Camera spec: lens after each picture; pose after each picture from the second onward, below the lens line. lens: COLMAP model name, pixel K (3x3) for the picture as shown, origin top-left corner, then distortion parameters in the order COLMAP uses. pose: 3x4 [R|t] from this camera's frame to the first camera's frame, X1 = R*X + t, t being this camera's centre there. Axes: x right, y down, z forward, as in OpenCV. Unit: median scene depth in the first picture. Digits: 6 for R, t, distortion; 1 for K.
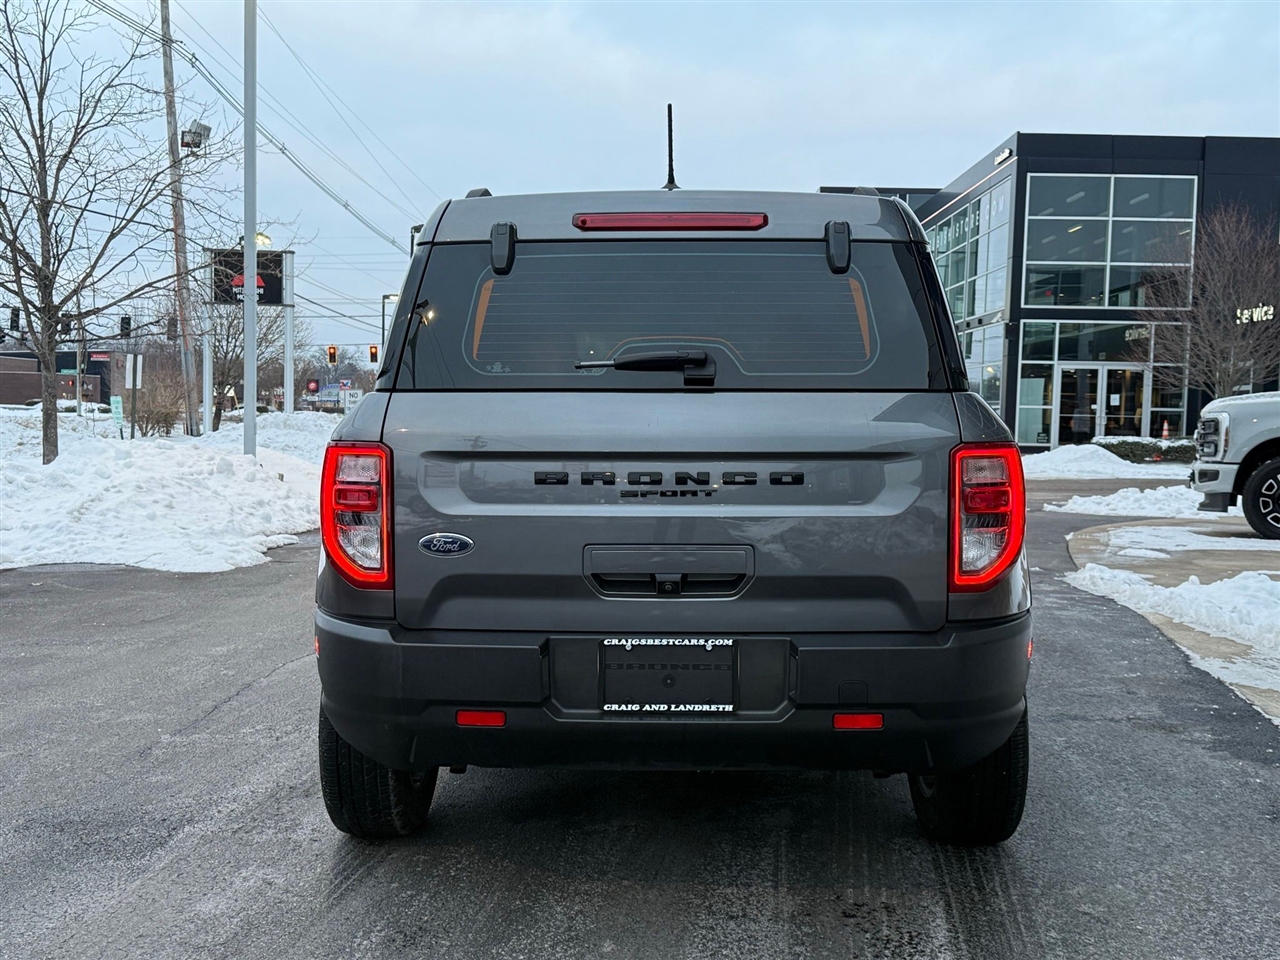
lens RADIAL K [[1417.5, 0, 544.6], [0, 1417.5, 478.9], [0, 0, 1]] dist [0.083283, -0.028054]
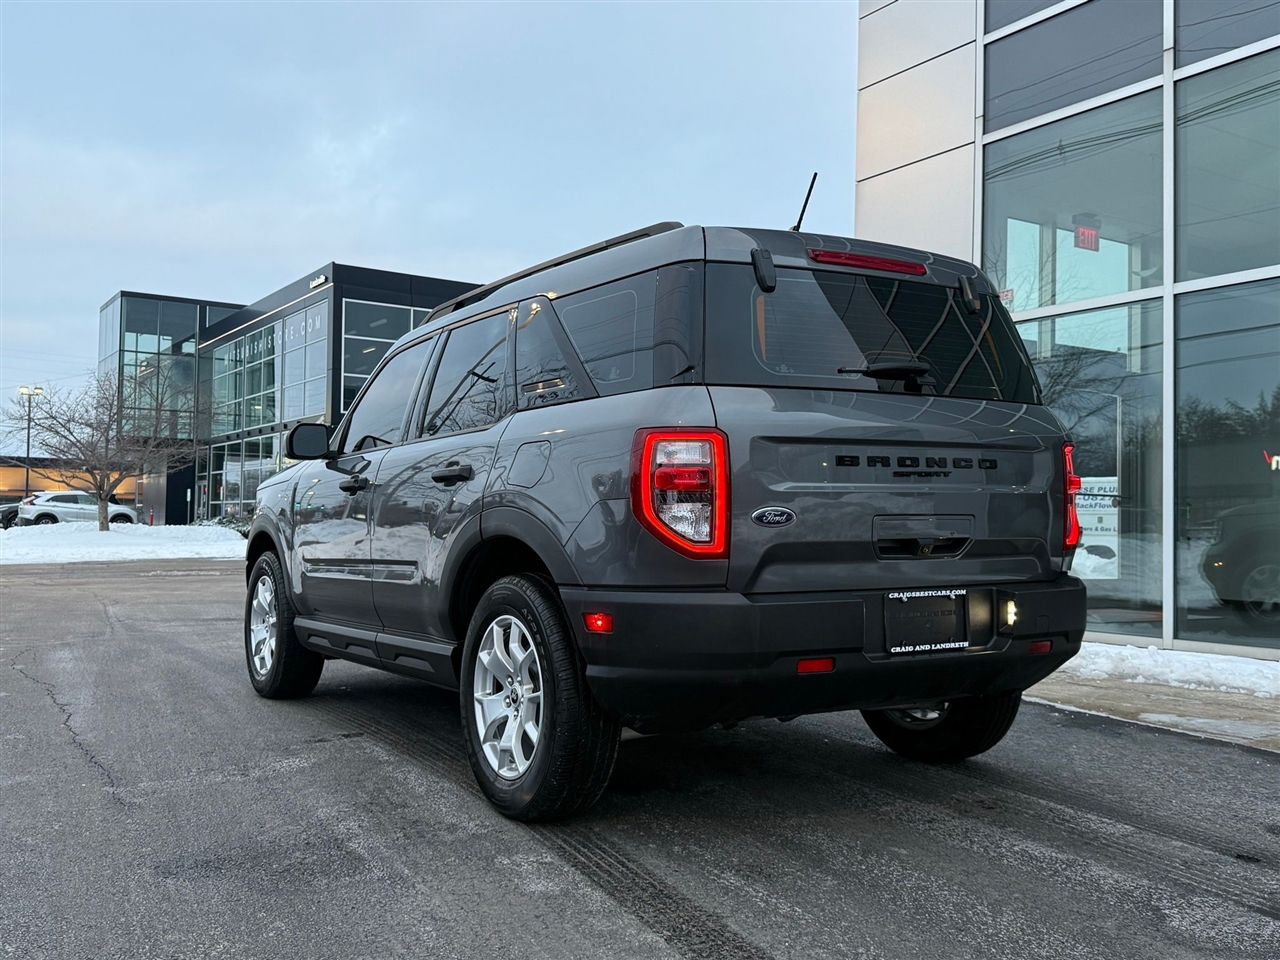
lens RADIAL K [[1305.0, 0, 597.2], [0, 1305.0, 510.3], [0, 0, 1]] dist [0.119634, -0.008377]
pose [[0.818633, 0.002334, 0.574312, -0.777177], [0.028830, 0.998564, -0.045152, 0.082681], [-0.573593, 0.053521, 0.817390, 0.218490]]
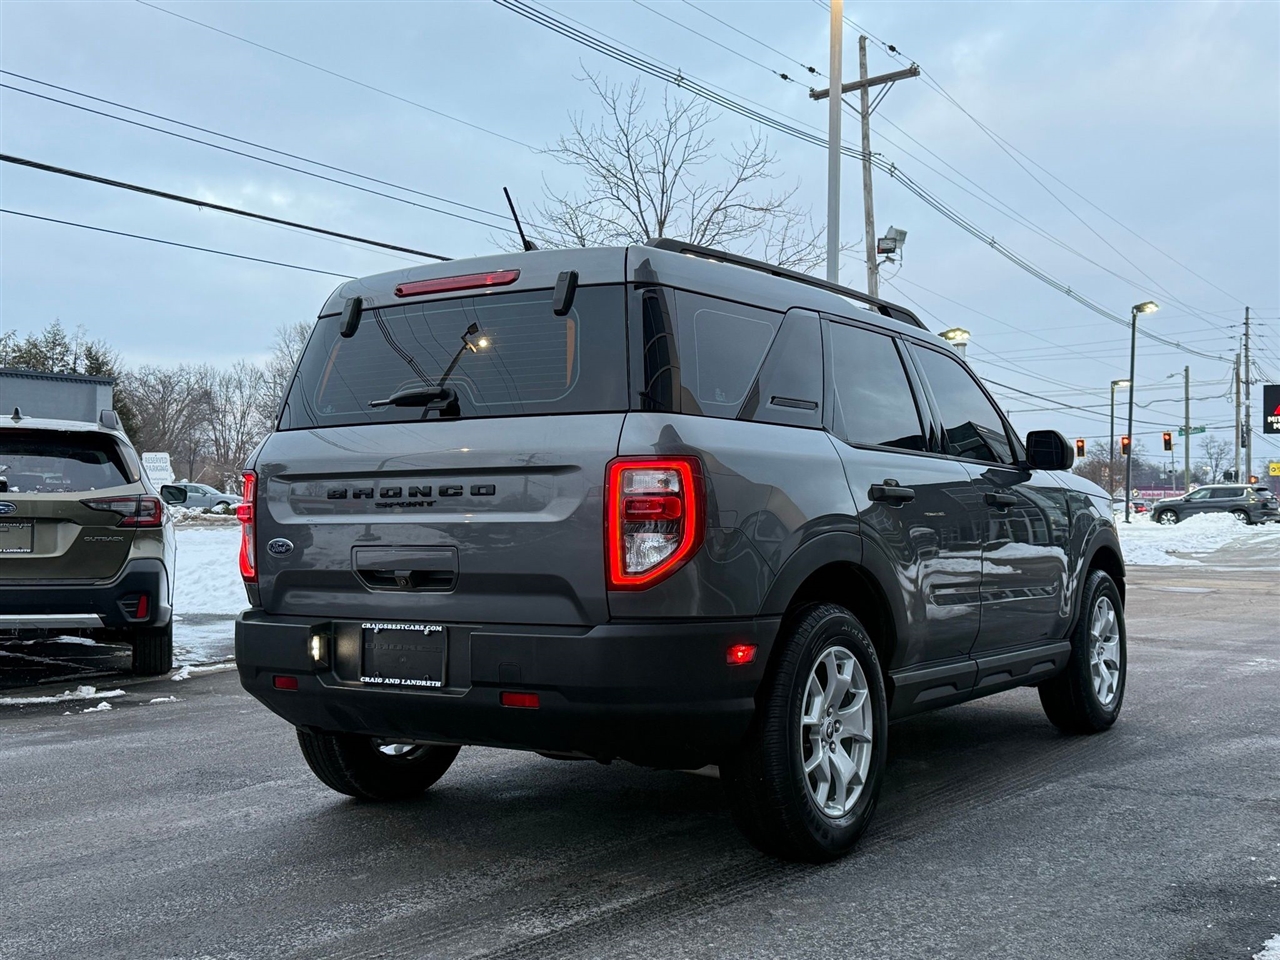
lens RADIAL K [[1417.5, 0, 544.6], [0, 1417.5, 478.9], [0, 0, 1]] dist [0.083283, -0.028054]
pose [[0.849798, -0.020890, -0.526695, 0.801299], [-0.017784, 0.997509, -0.068256, 0.066973], [0.526809, 0.067370, 0.847310, 0.029942]]
